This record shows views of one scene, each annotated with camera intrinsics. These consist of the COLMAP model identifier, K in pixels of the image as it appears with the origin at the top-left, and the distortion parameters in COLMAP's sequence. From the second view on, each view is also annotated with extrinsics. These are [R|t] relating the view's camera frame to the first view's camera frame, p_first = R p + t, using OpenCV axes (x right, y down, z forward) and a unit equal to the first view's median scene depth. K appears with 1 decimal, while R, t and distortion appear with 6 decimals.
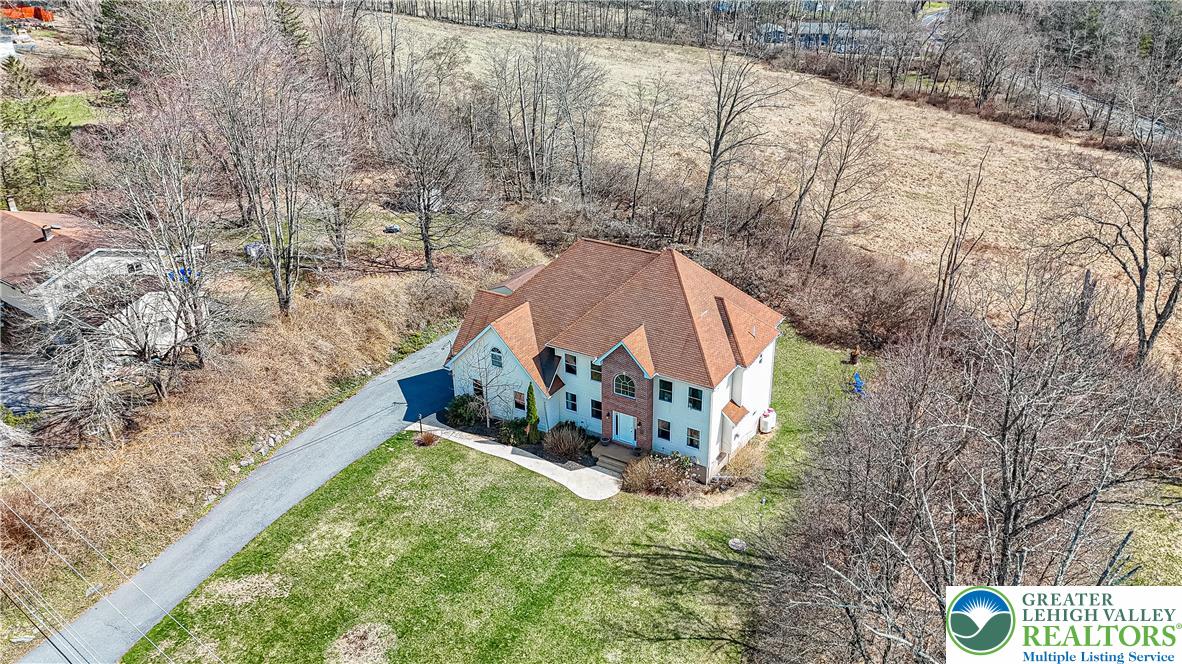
lens RADIAL K [[878.5, 0, 588.5], [0, 878.5, 333.5], [0, 0, 1]] dist [0.039249, -0.024299]
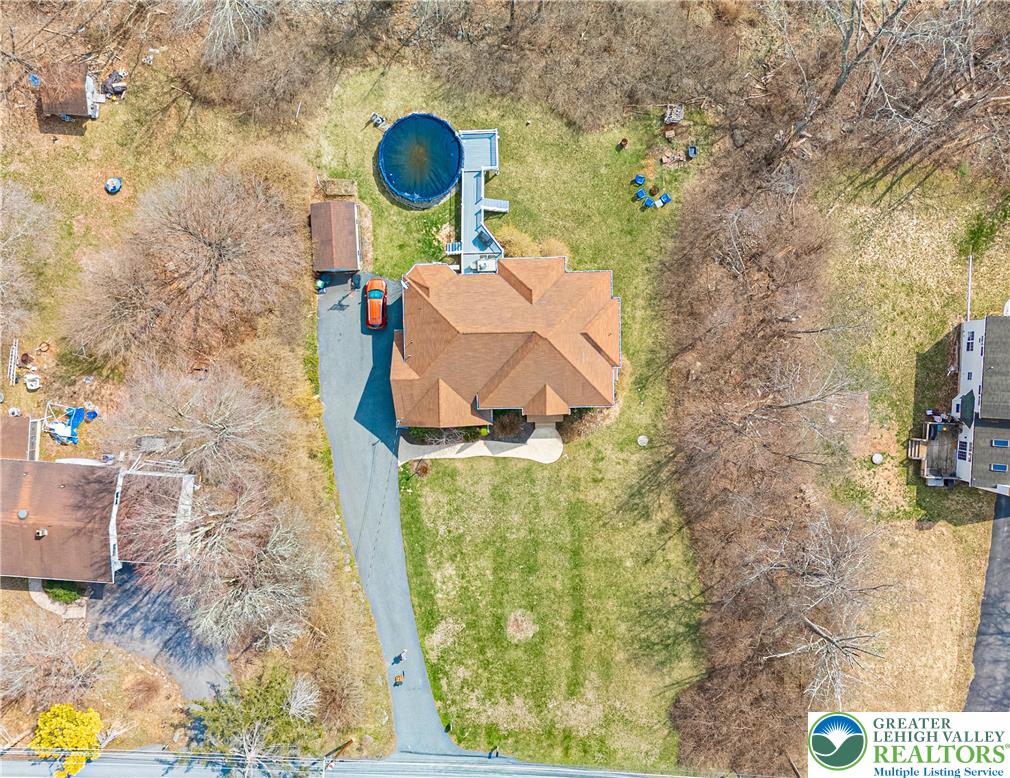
lens RADIAL K [[975.3, 0, 488.7], [0, 975.3, 412.5], [0, 0, 1]] dist [0.070463, 0.001179]
pose [[0.843828, -0.534721, -0.045031, 0.030285], [0.254607, 0.325090, 0.910764, -1.371886], [-0.472366, -0.779994, 0.410464, 0.375718]]
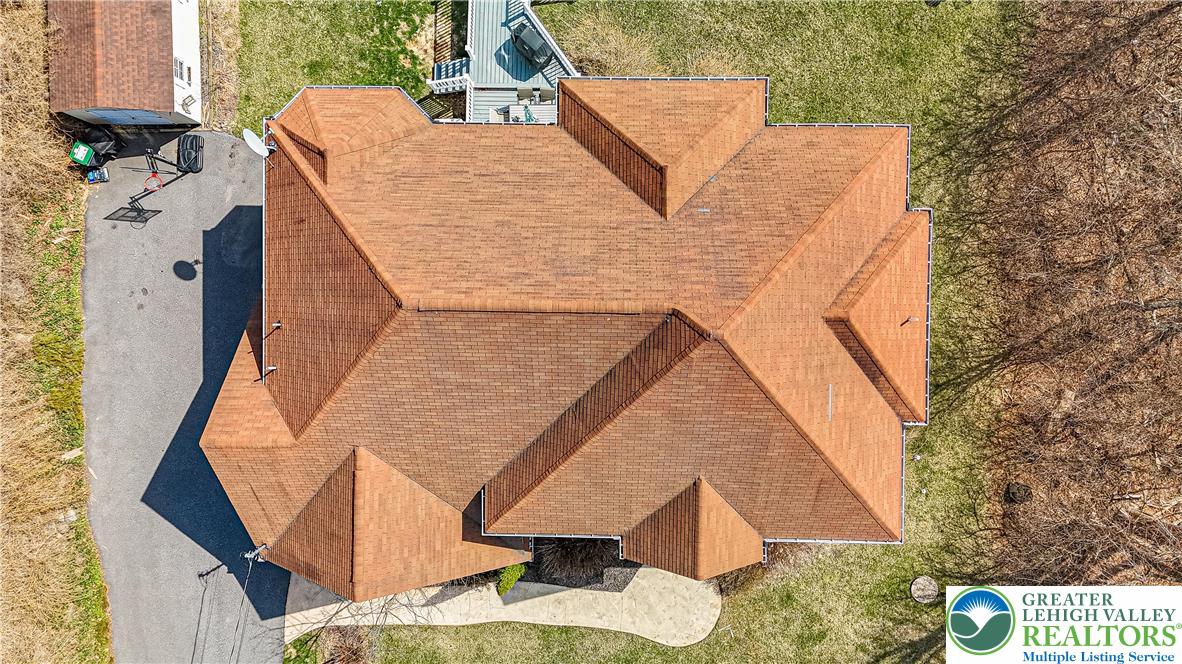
lens RADIAL K [[878.5, 0, 588.8], [0, 878.5, 330.5], [0, 0, 1]] dist [0.039249, -0.024299]
pose [[0.860853, -0.508507, -0.018786, 0.058132], [0.230912, 0.357482, 0.904923, -0.422084], [-0.453444, -0.783344, 0.425160, 0.879838]]
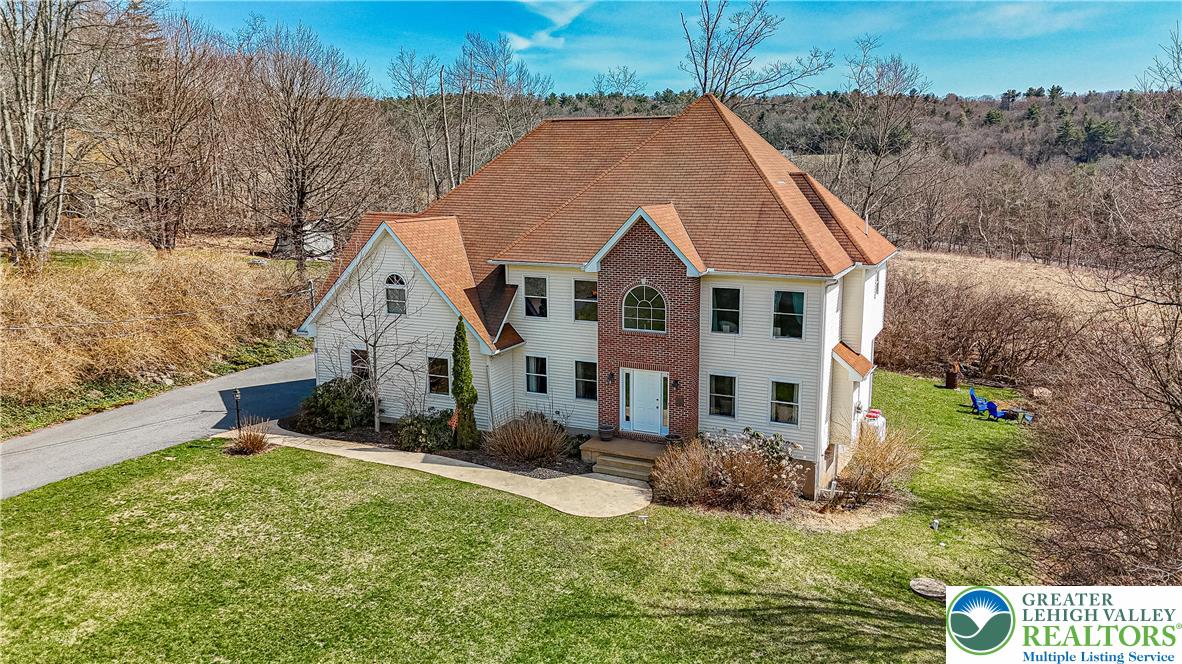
lens RADIAL K [[878.5, 0, 590.4], [0, 878.5, 332.9], [0, 0, 1]] dist [0.039249, -0.024299]
pose [[0.995429, -0.009209, 0.095058, -0.038861], [0.033683, 0.965235, -0.259205, 0.200977], [-0.089366, 0.261222, 0.961133, 0.493874]]
